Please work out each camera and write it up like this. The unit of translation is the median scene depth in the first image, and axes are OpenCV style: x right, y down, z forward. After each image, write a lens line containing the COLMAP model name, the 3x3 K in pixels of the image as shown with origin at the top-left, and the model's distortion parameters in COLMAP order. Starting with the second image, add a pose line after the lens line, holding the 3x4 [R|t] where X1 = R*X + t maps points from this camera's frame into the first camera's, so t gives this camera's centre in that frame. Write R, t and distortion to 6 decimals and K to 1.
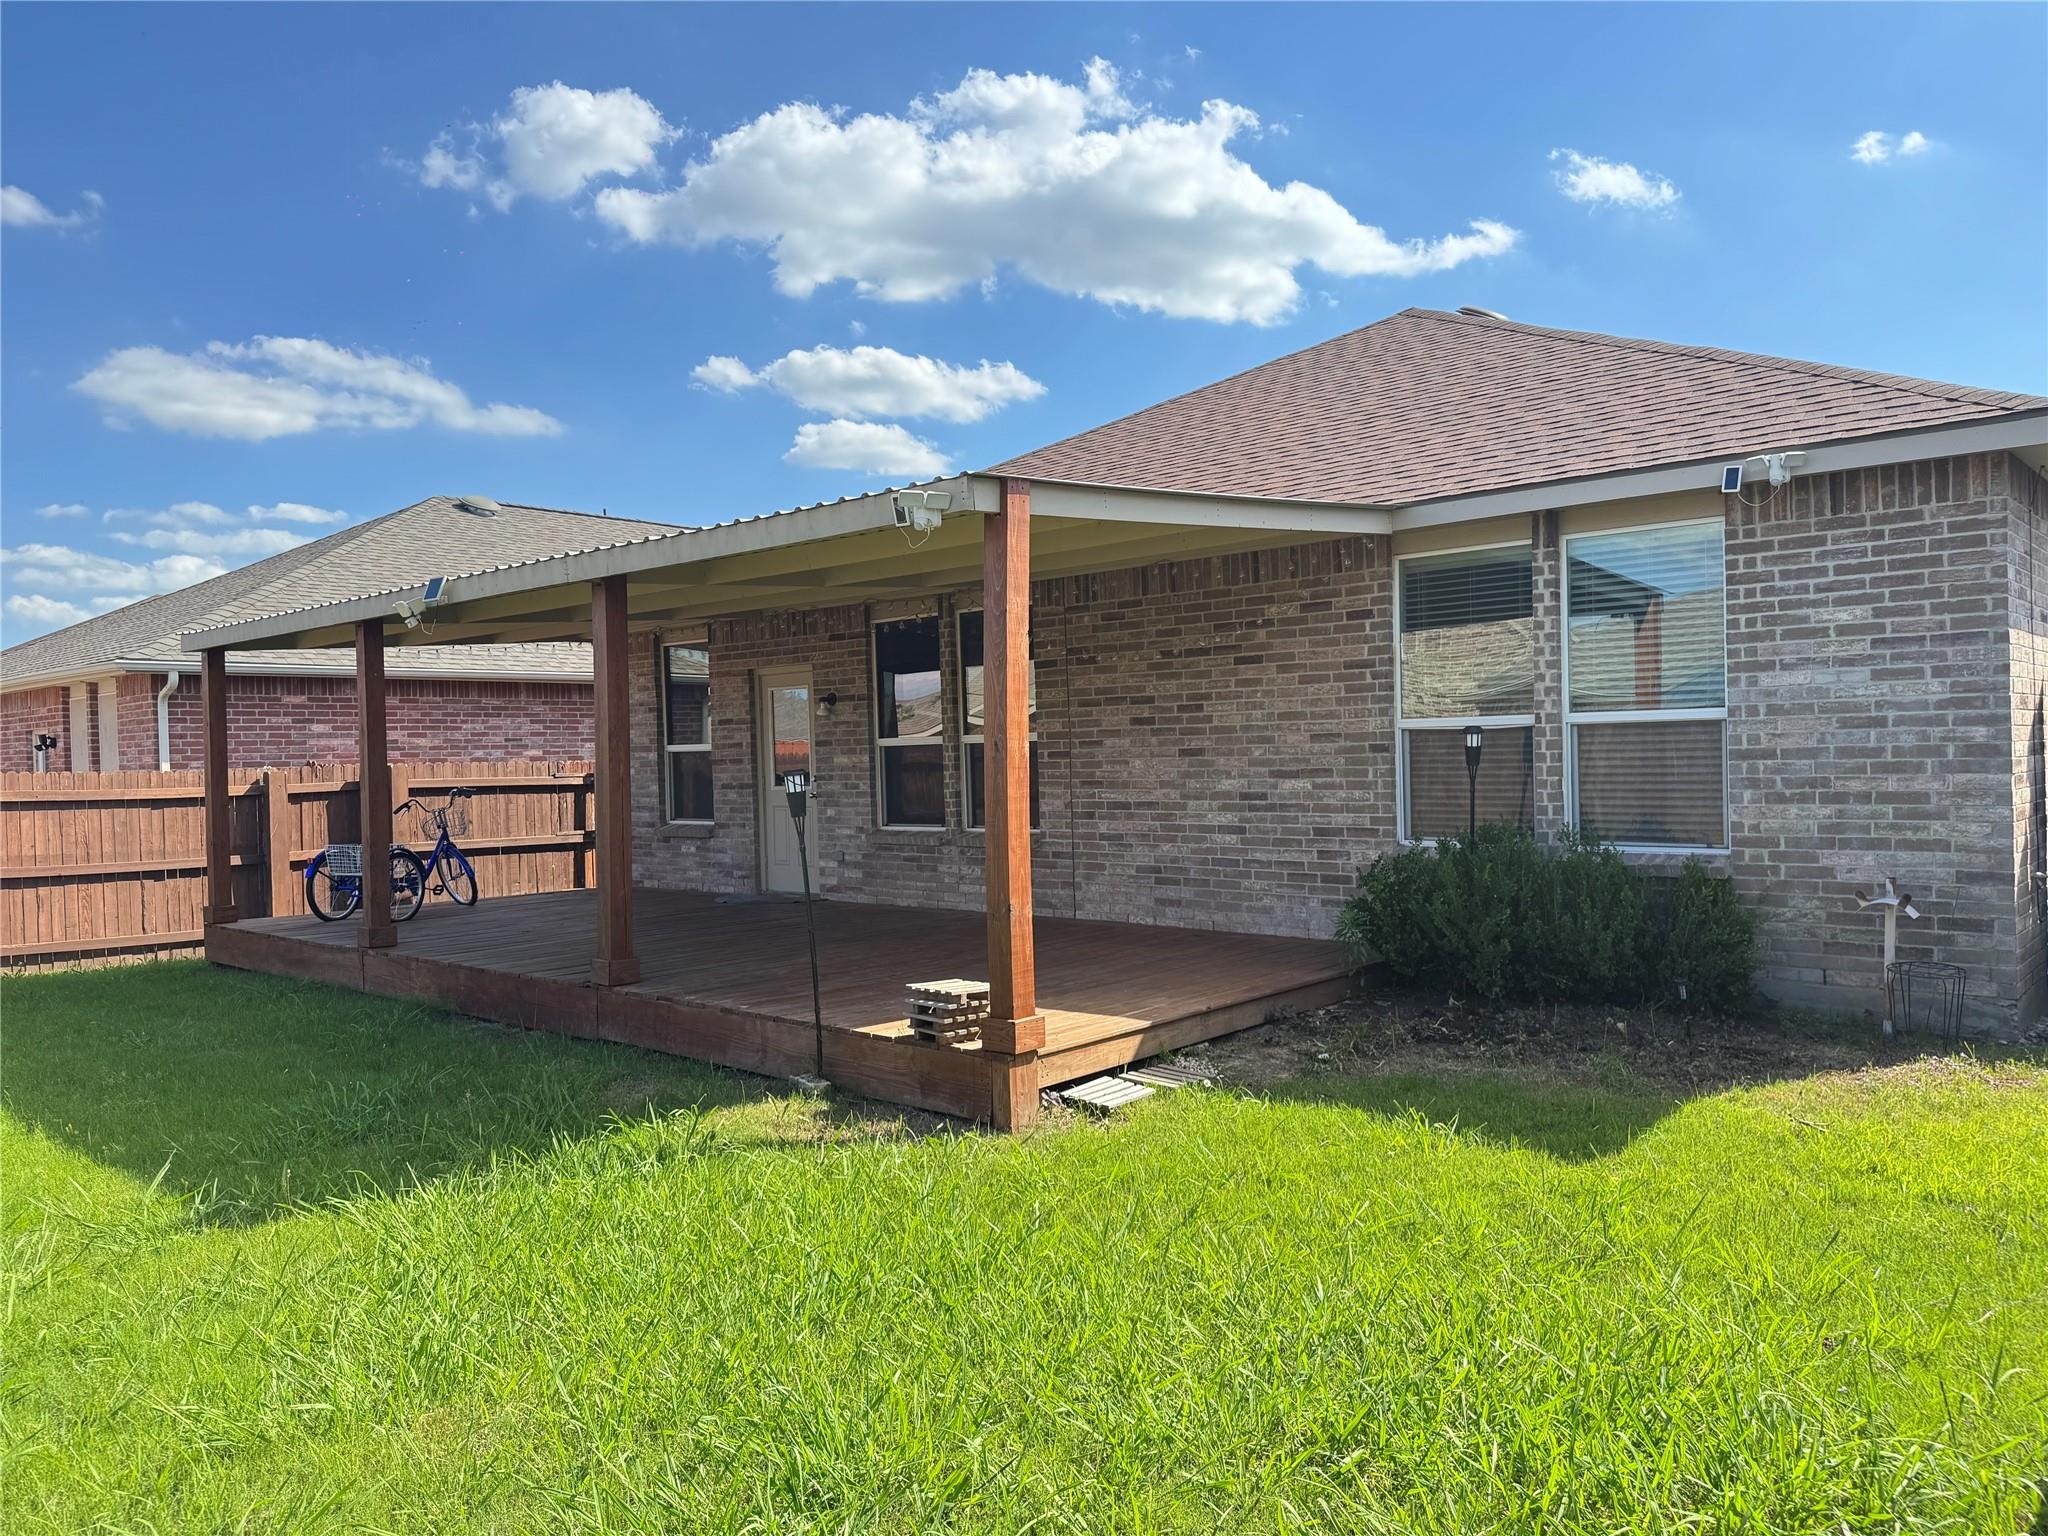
lens RADIAL K [[1421.2, 0, 1024.0], [0, 1421.2, 768.0], [0, 0, 1]] dist [0.111724, -0.156007]
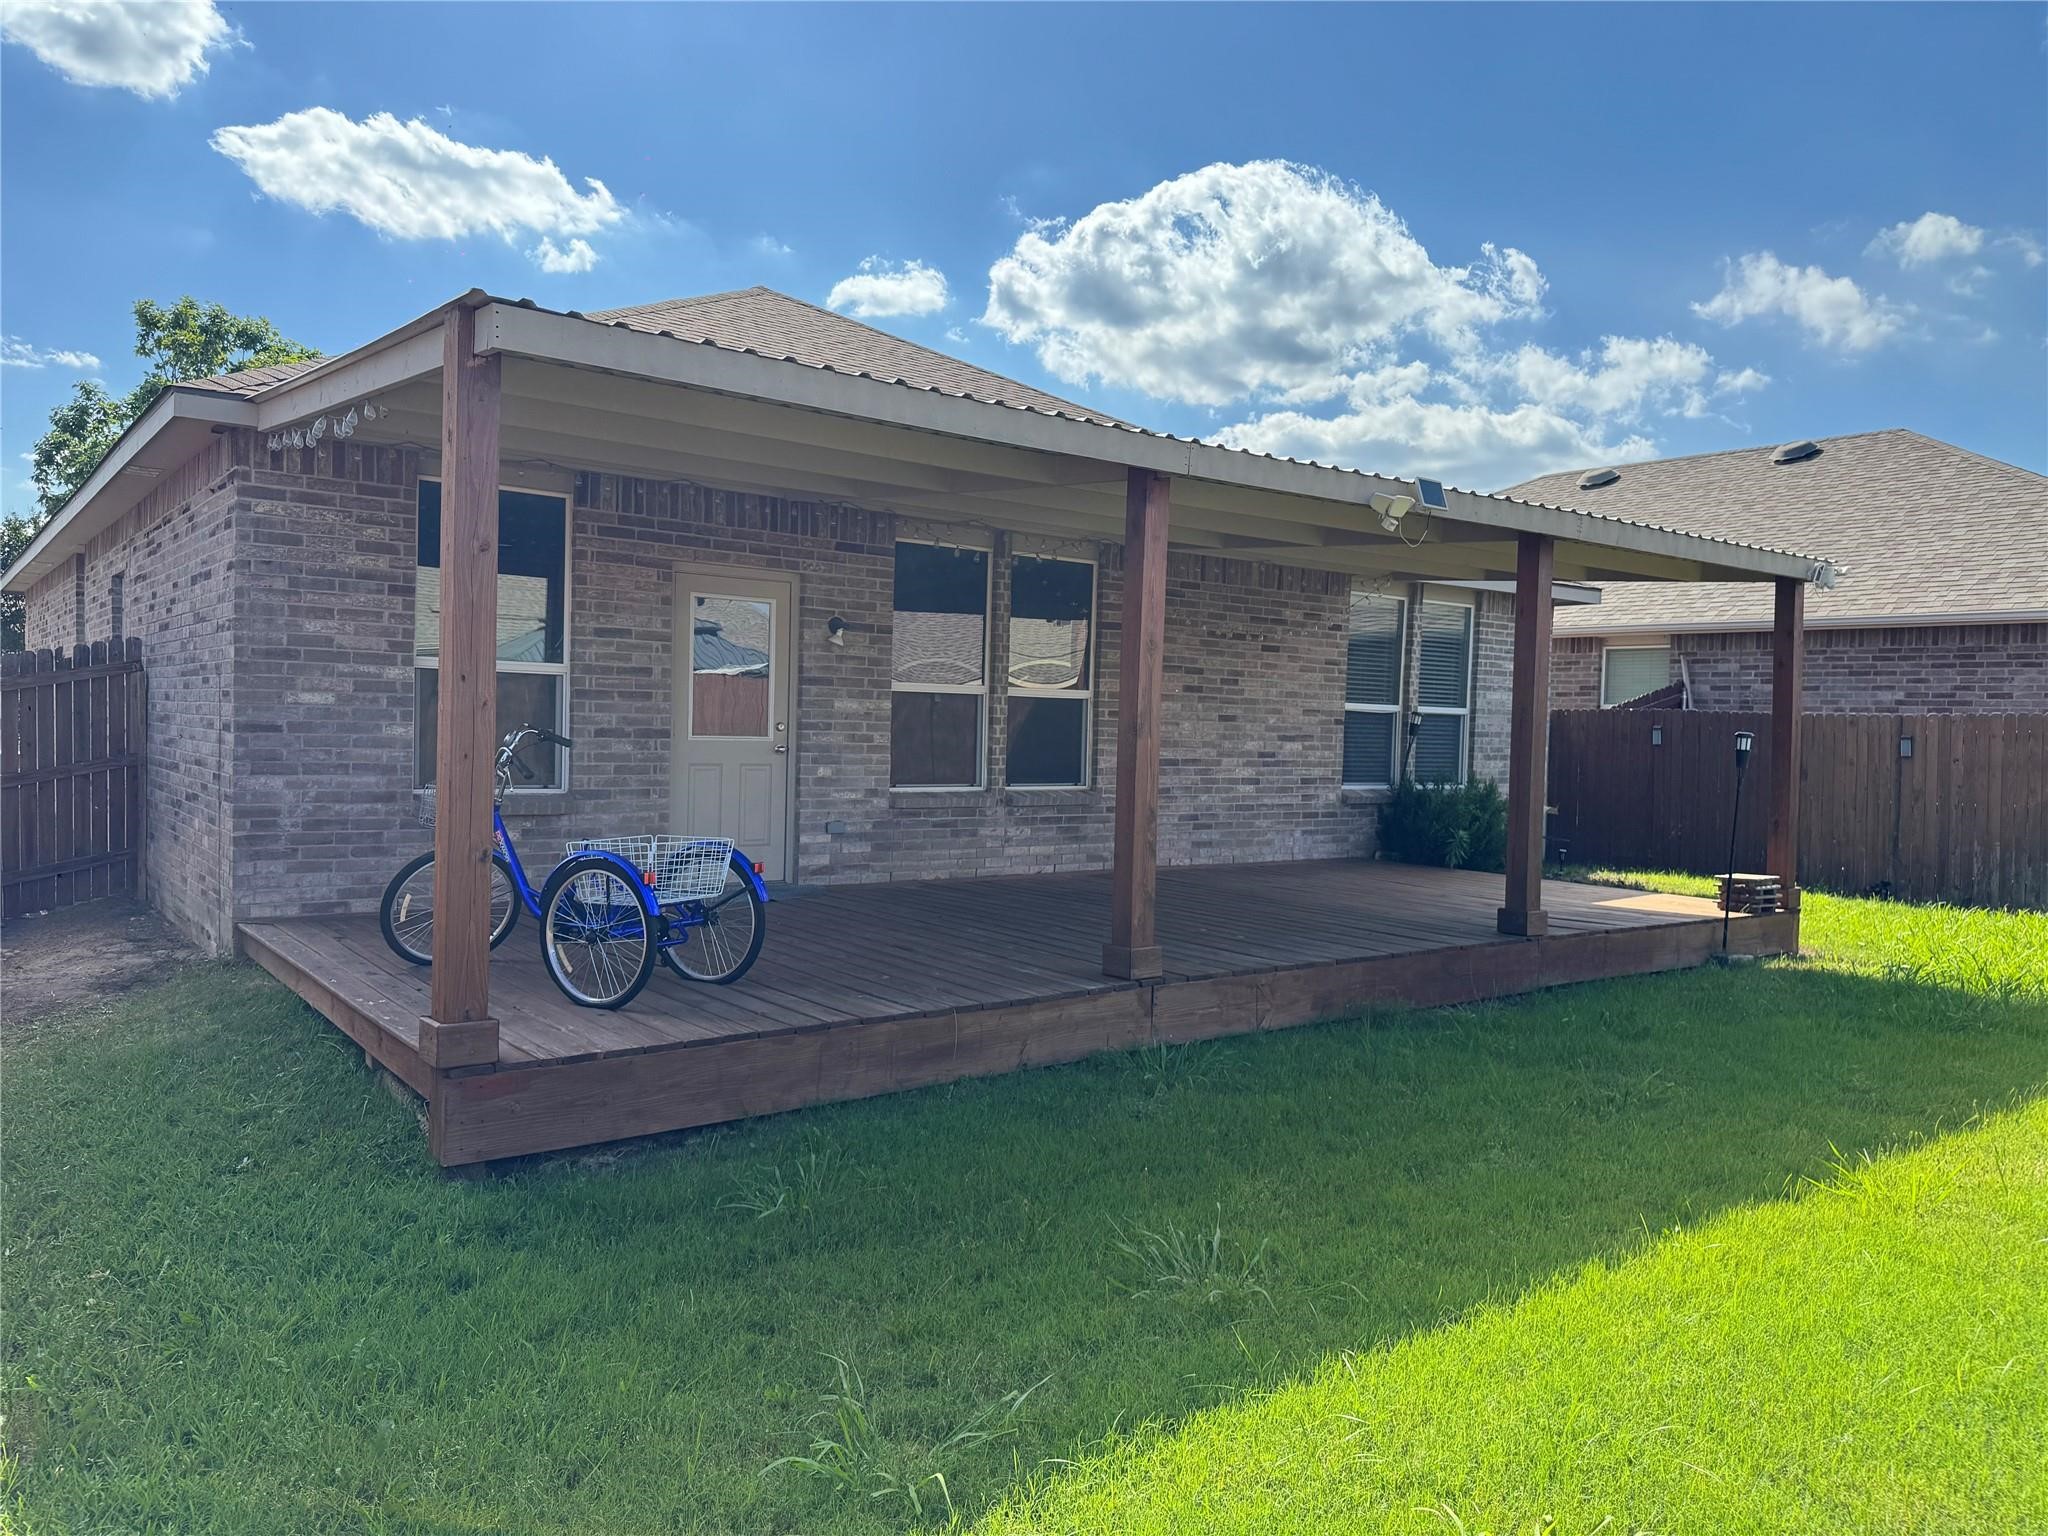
lens RADIAL K [[1424.2, 0, 1032.2], [0, 1424.2, 770.3], [0, 0, 1]] dist [0.076025, -0.108193]
pose [[0.175895, -0.007564, 0.984380, -1.058497], [-0.026123, 0.999582, 0.012348, 0.021646], [-0.984062, -0.027887, 0.175624, 0.907381]]
